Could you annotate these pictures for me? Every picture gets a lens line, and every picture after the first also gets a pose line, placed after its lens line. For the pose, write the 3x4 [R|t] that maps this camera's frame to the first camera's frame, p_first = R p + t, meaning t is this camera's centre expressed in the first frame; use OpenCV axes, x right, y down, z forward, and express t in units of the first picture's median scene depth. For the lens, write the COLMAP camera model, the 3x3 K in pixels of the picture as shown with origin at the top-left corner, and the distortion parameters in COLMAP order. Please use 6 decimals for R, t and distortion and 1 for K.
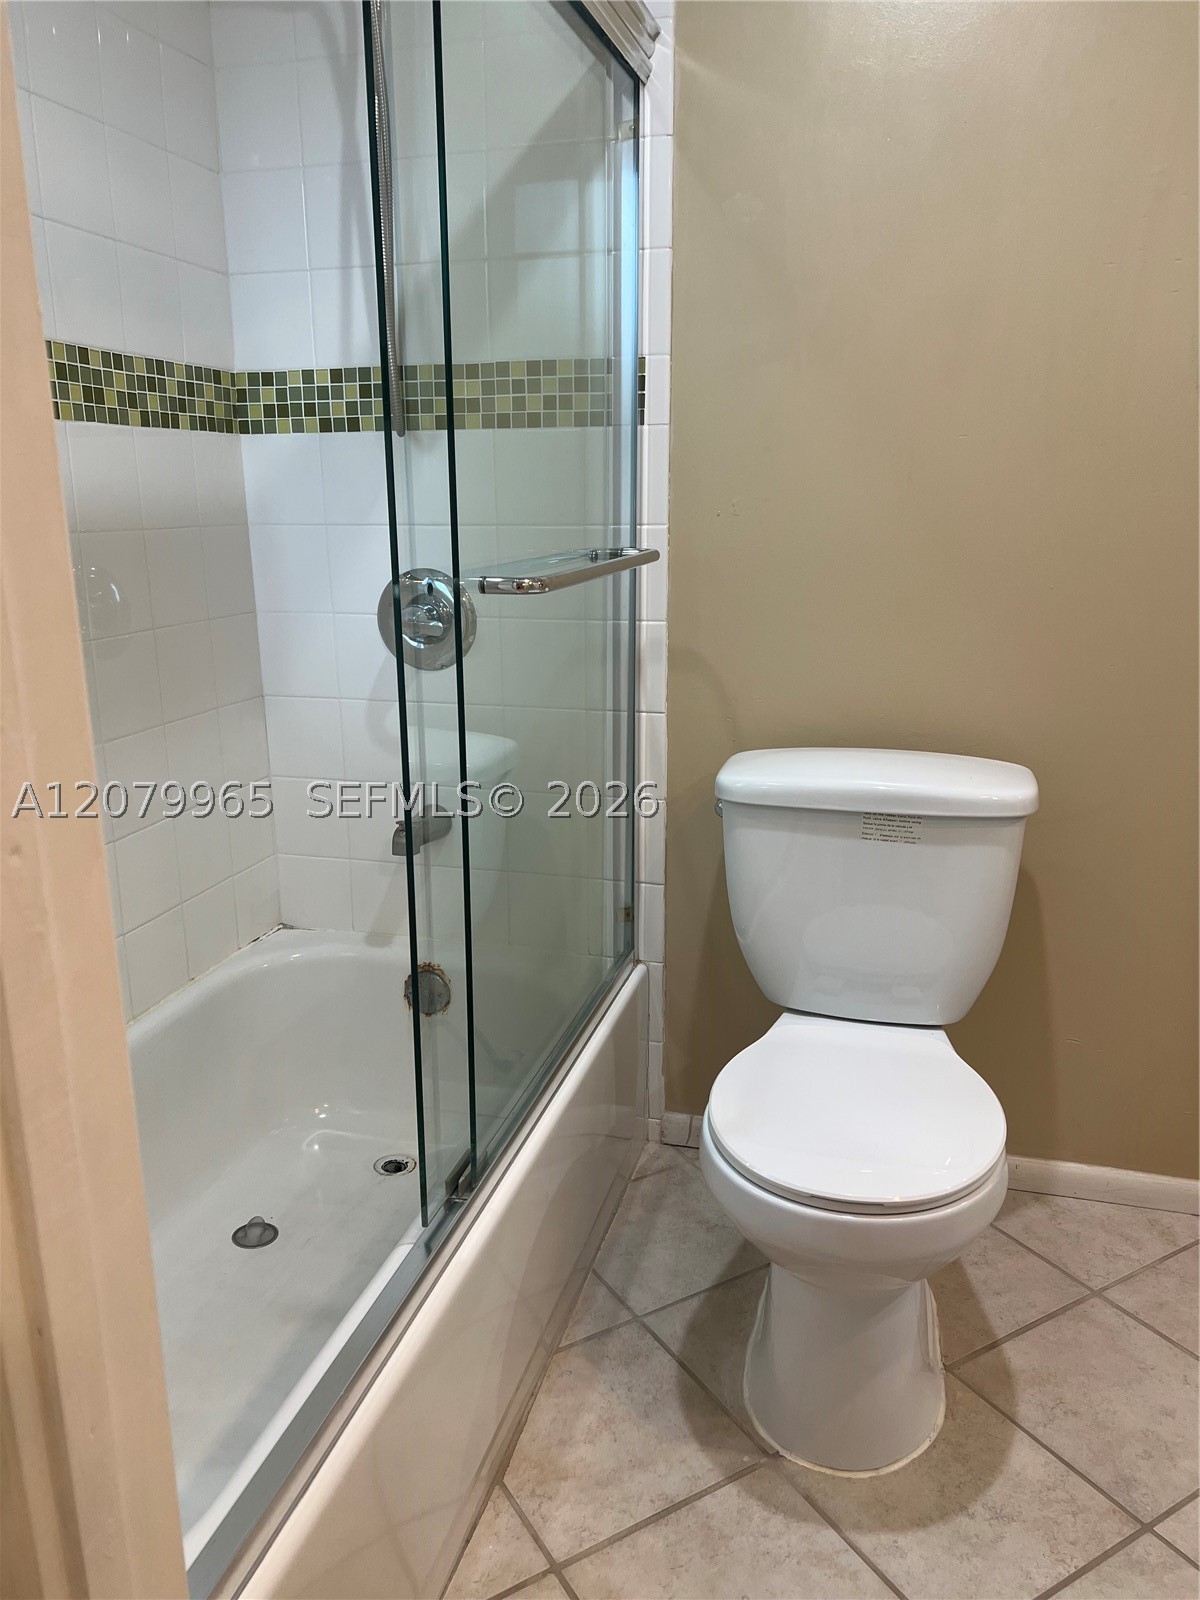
lens RADIAL K [[1201.6, 0, 596.0], [0, 1201.6, 796.4], [0, 0, 1]] dist [0.058430, -0.068713]
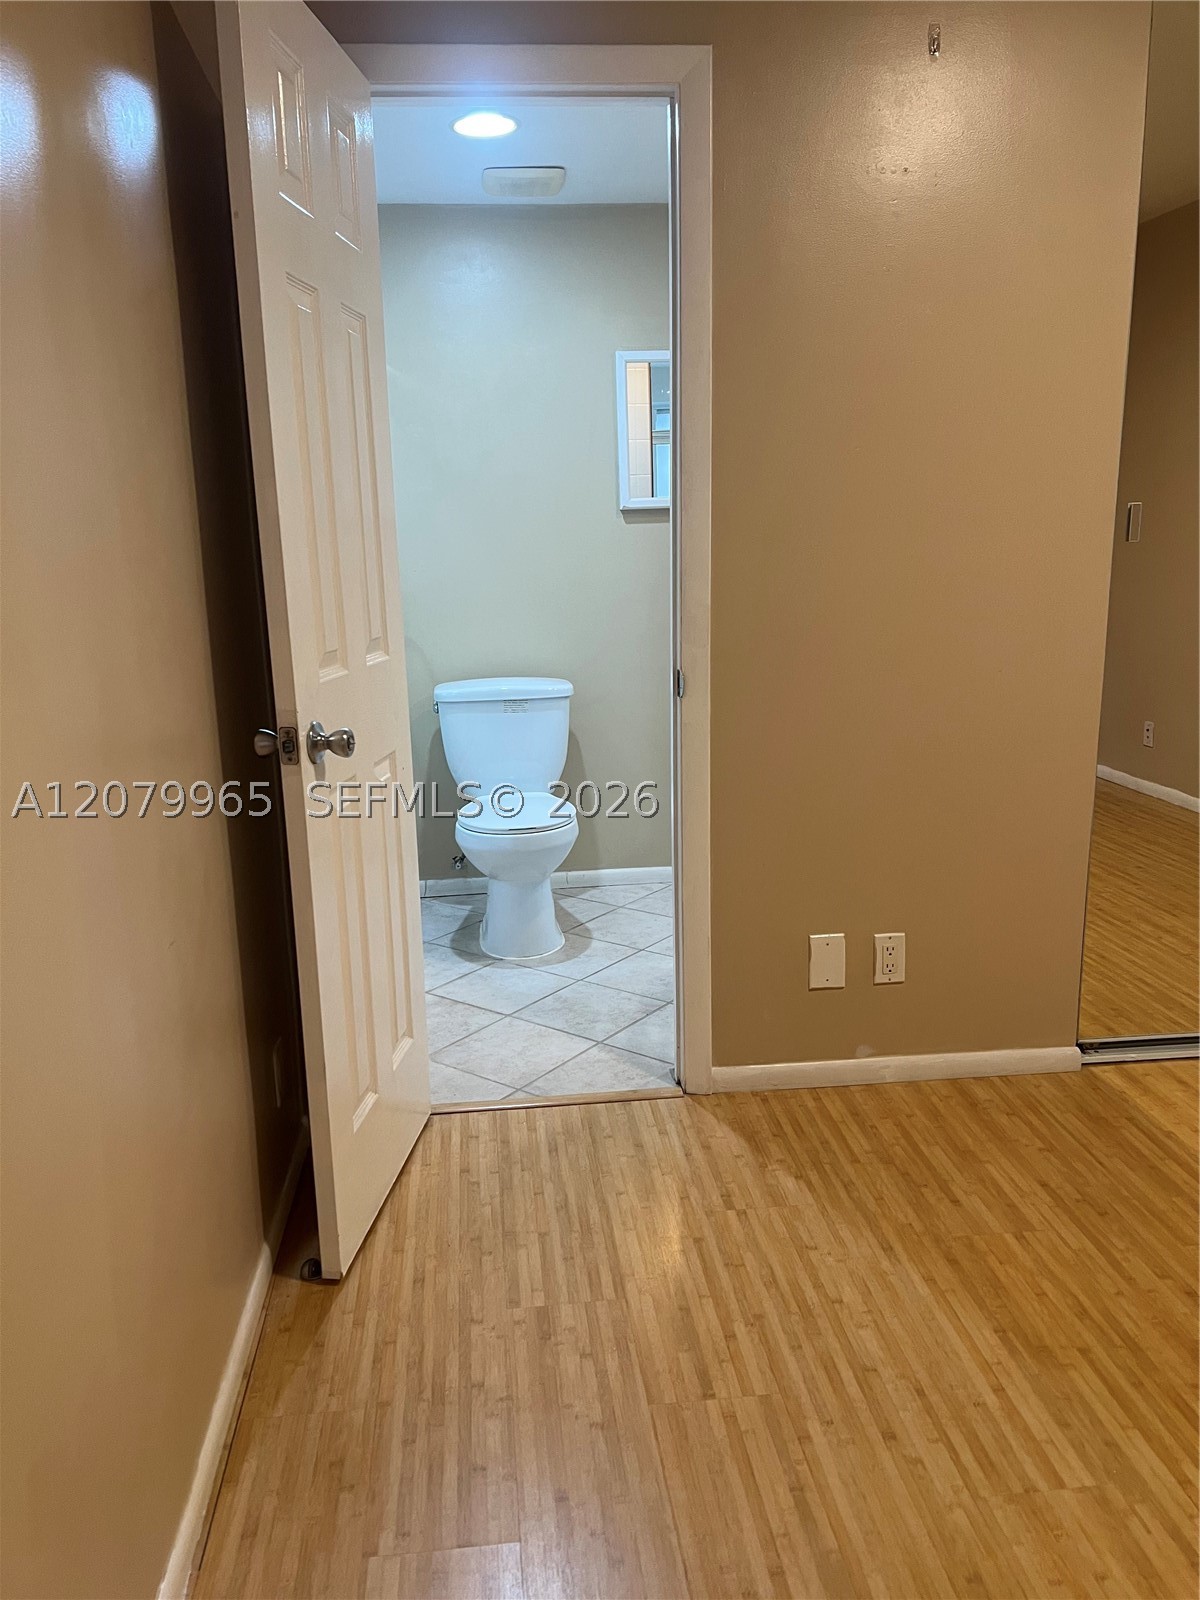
lens RADIAL K [[1201.6, 0, 595.9], [0, 1201.6, 804.6], [0, 0, 1]] dist [0.058430, -0.068713]
pose [[0.927655, -0.095126, 0.361119, -0.469122], [0.111480, 0.993460, -0.024677, 0.292398], [-0.356410, 0.063149, 0.932193, -1.204227]]
